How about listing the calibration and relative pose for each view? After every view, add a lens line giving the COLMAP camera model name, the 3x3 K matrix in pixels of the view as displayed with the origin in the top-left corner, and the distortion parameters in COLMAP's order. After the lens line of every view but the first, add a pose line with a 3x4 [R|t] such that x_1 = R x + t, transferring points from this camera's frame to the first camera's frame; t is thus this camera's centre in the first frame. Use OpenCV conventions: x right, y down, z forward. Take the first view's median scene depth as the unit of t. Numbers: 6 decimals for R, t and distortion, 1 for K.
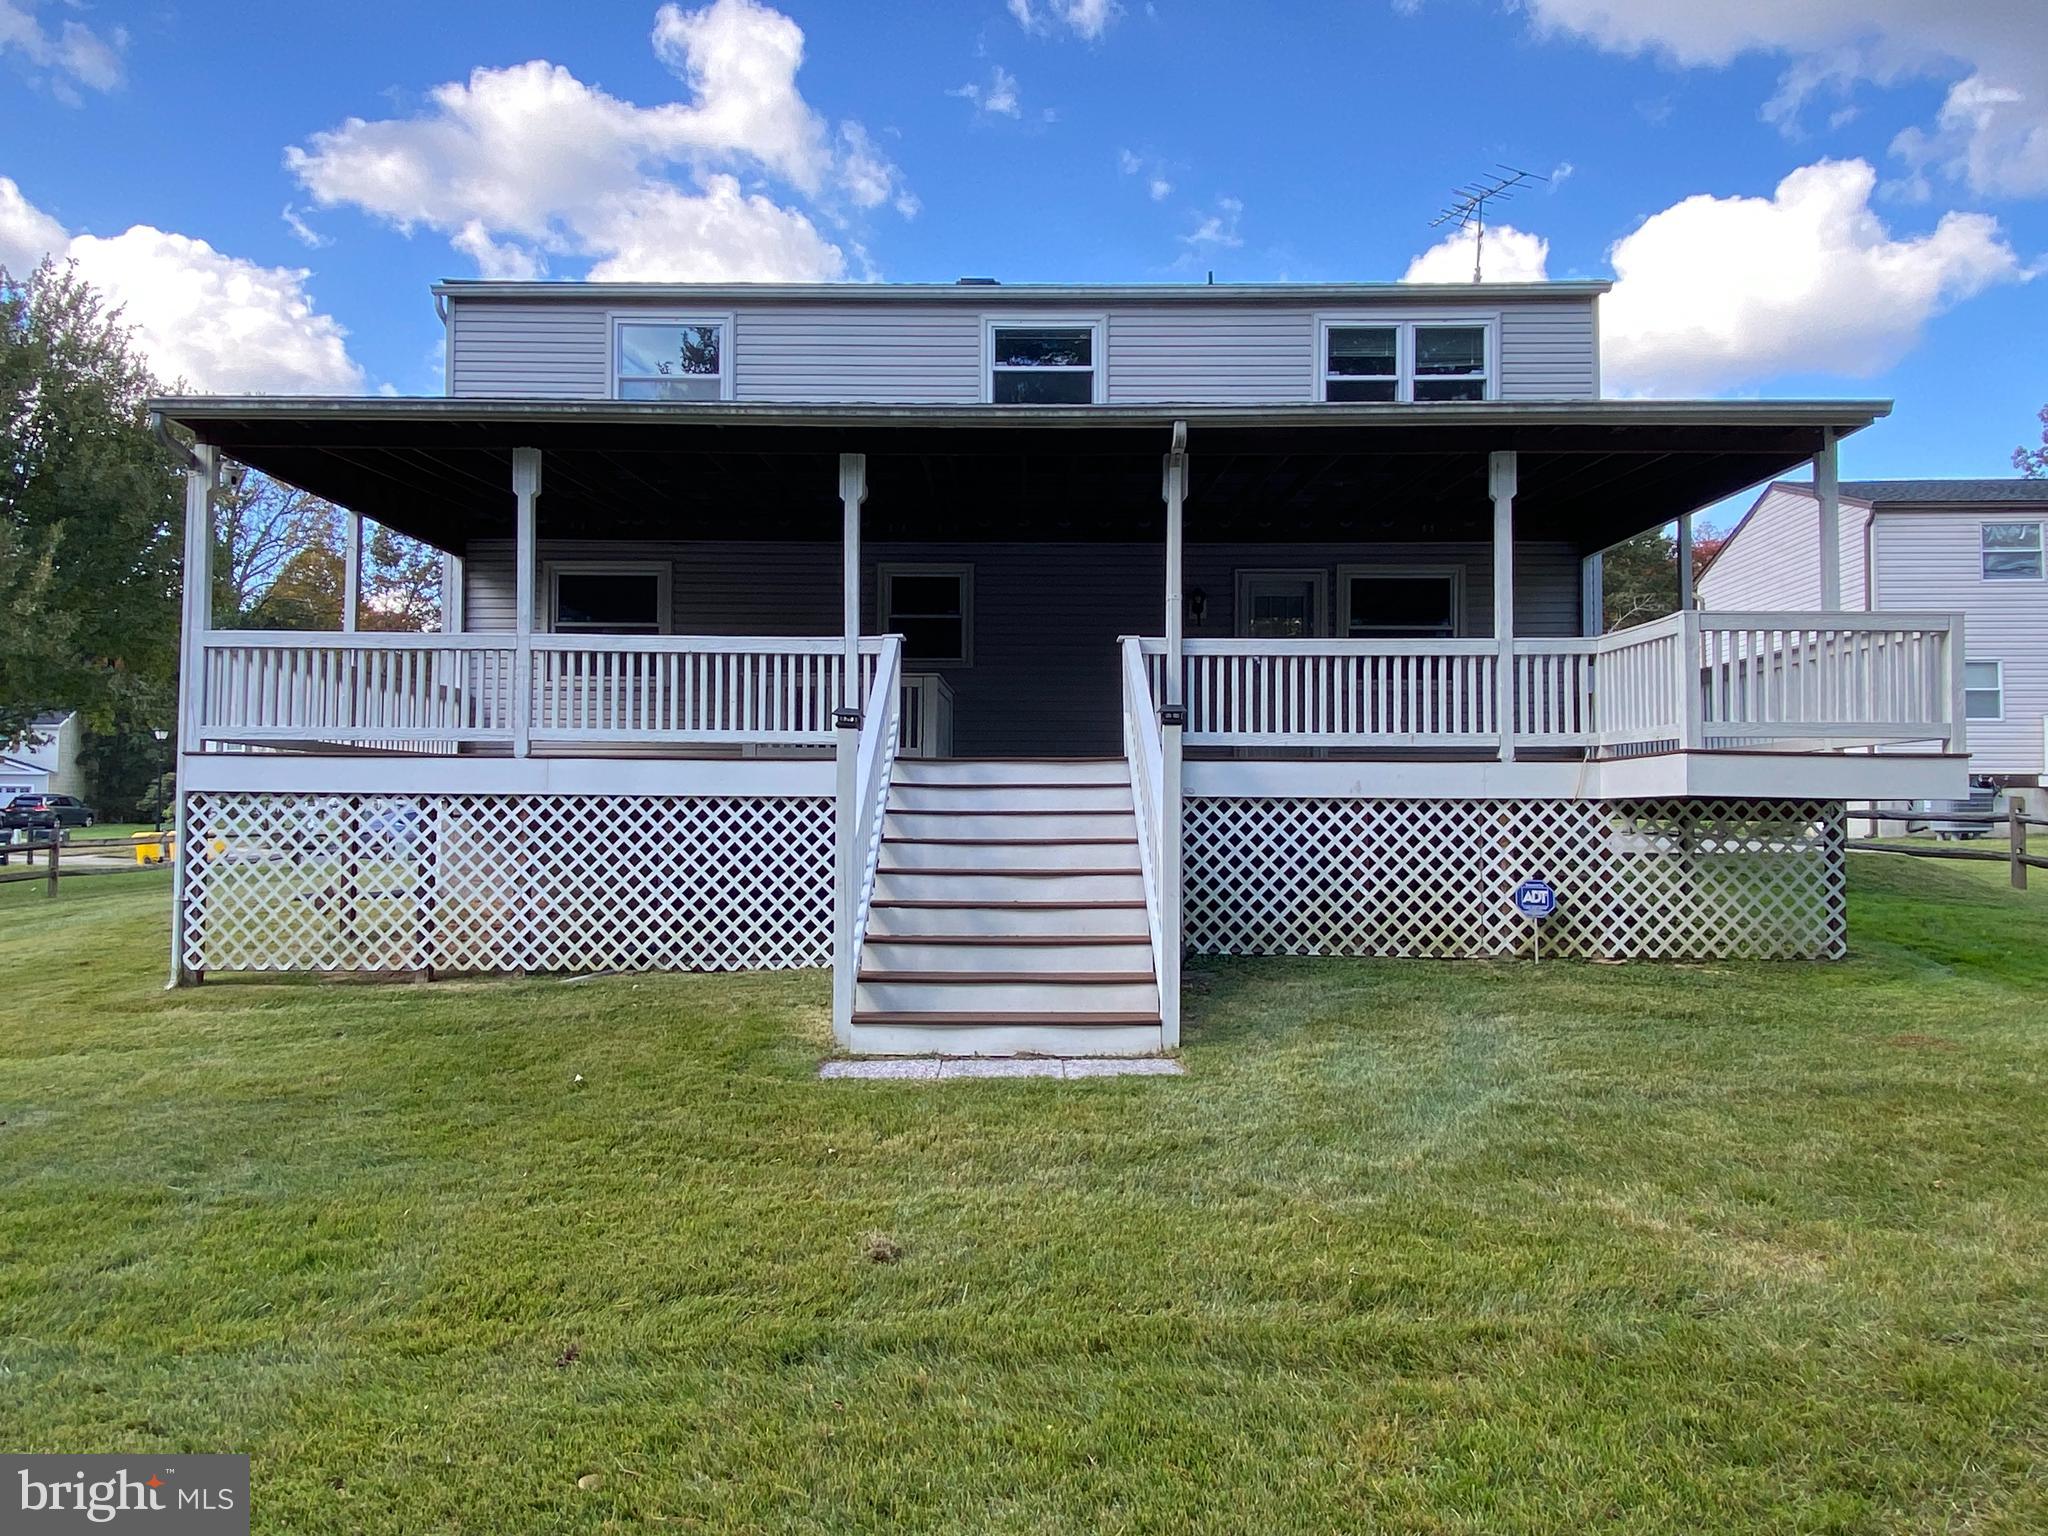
lens RADIAL K [[1329.6, 0, 994.9], [0, 1329.6, 753.3], [0, 0, 1]] dist [0.088002, -0.113683]
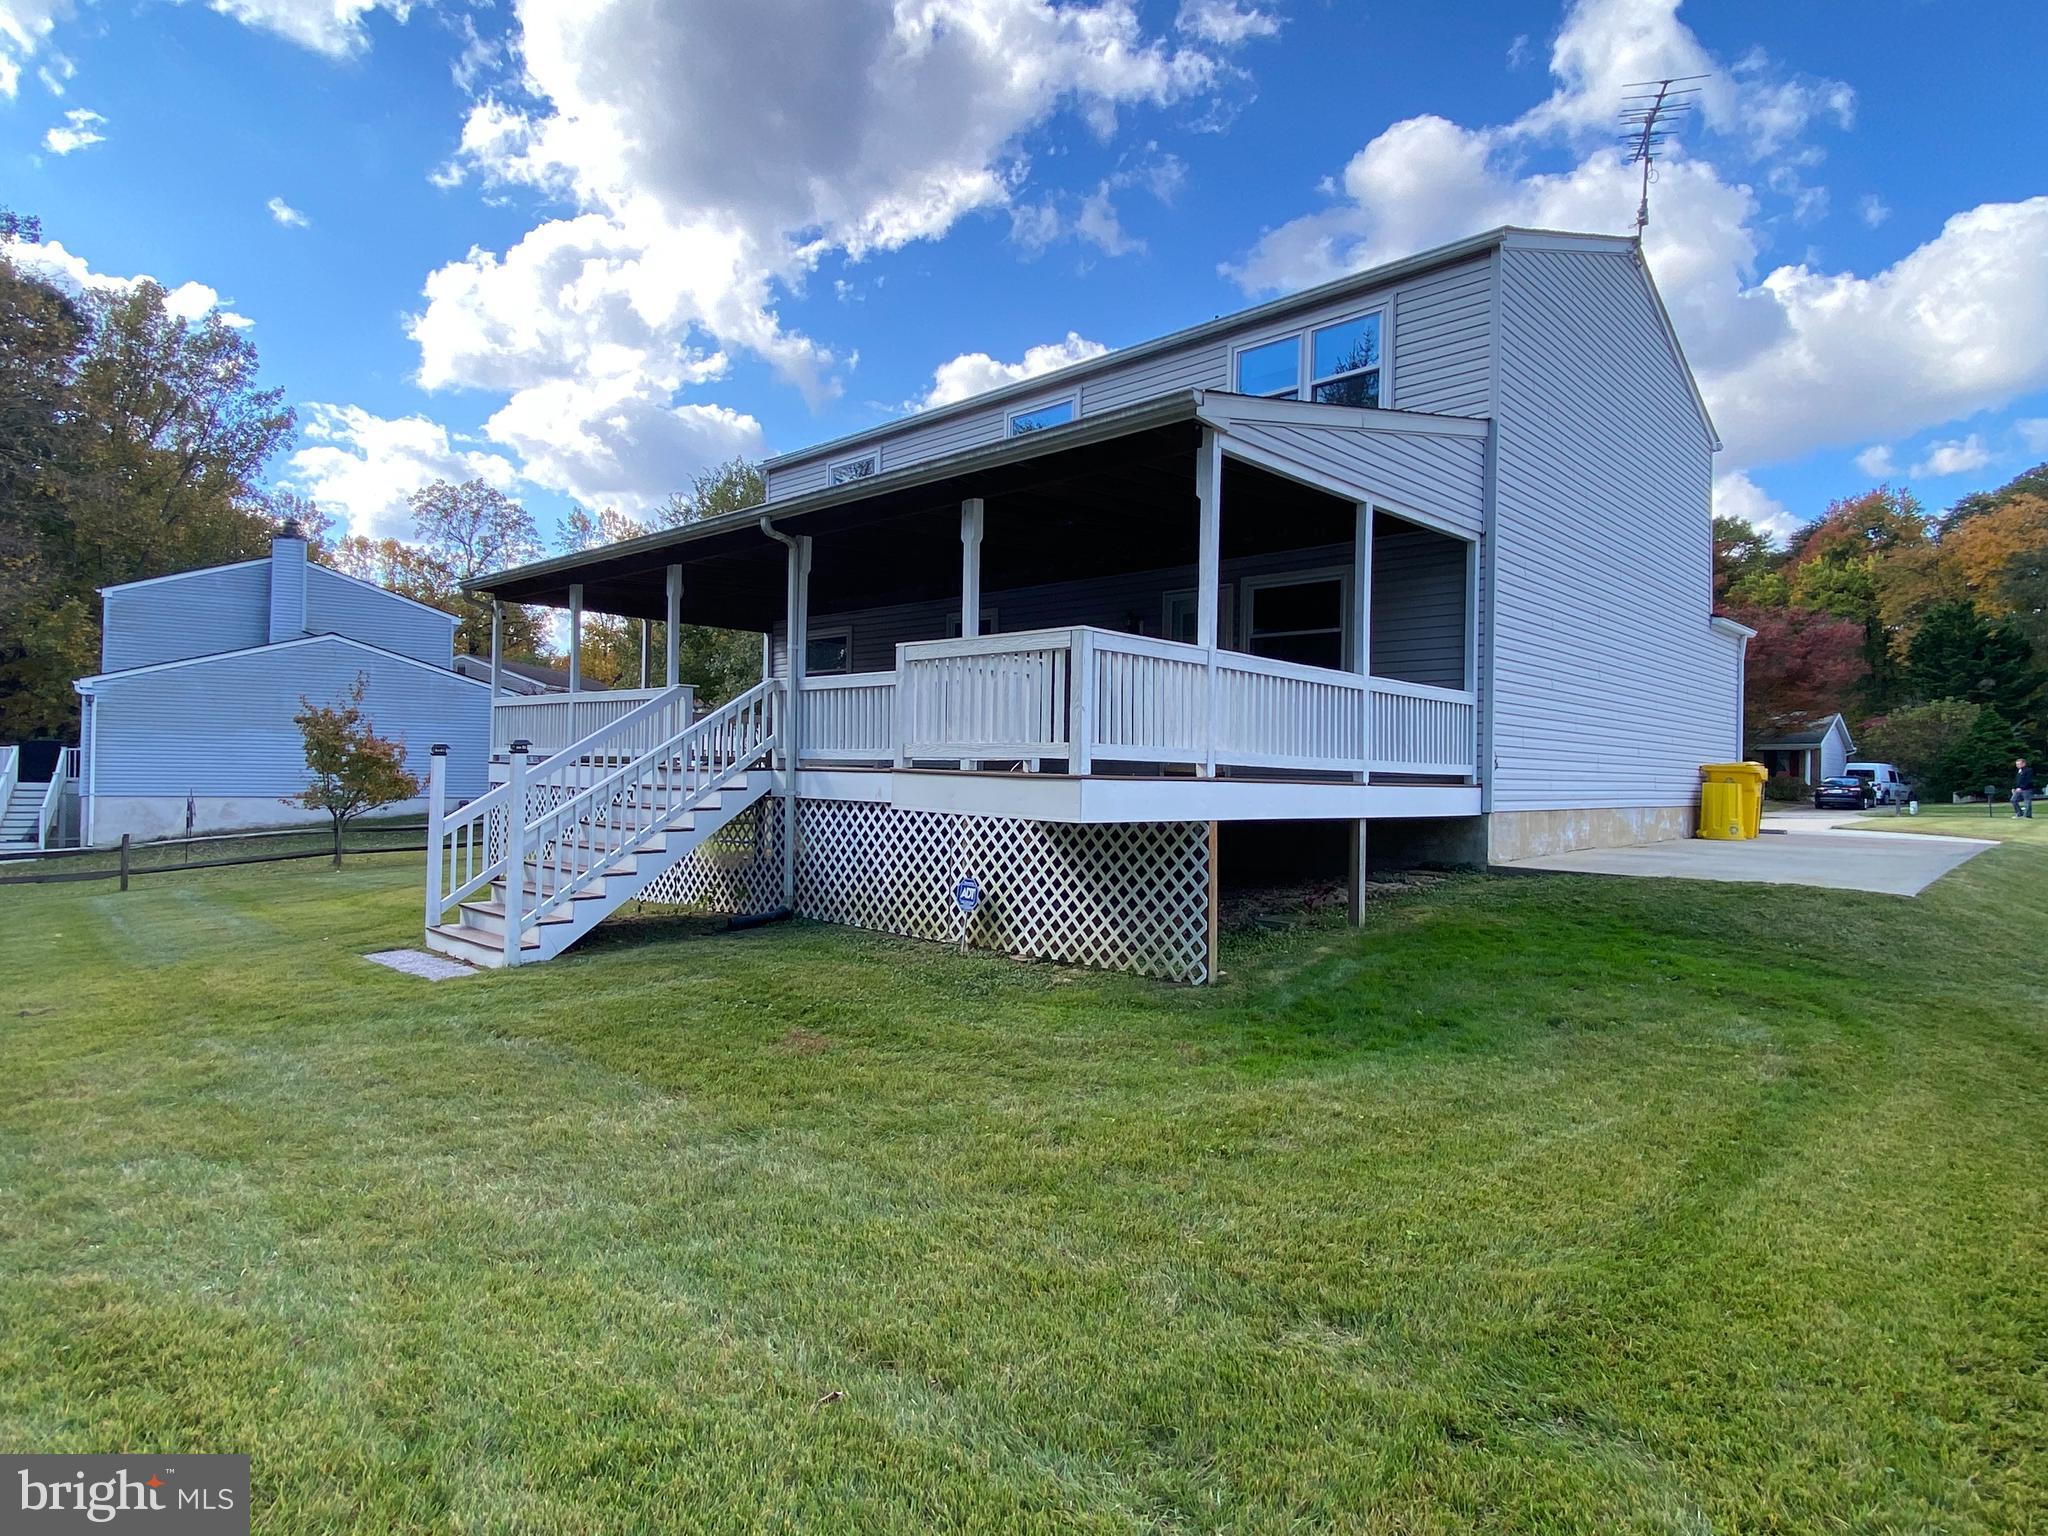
lens RADIAL K [[1118.0, 0, 998.5], [0, 1118.0, 752.8], [0, 0, 1]] dist [0.125571, -0.121310]
pose [[0.730943, -0.001806, -0.682436, 1.058103], [0.011186, 0.999894, 0.009335, -0.020271], [0.682347, -0.014457, 0.730885, 0.325201]]
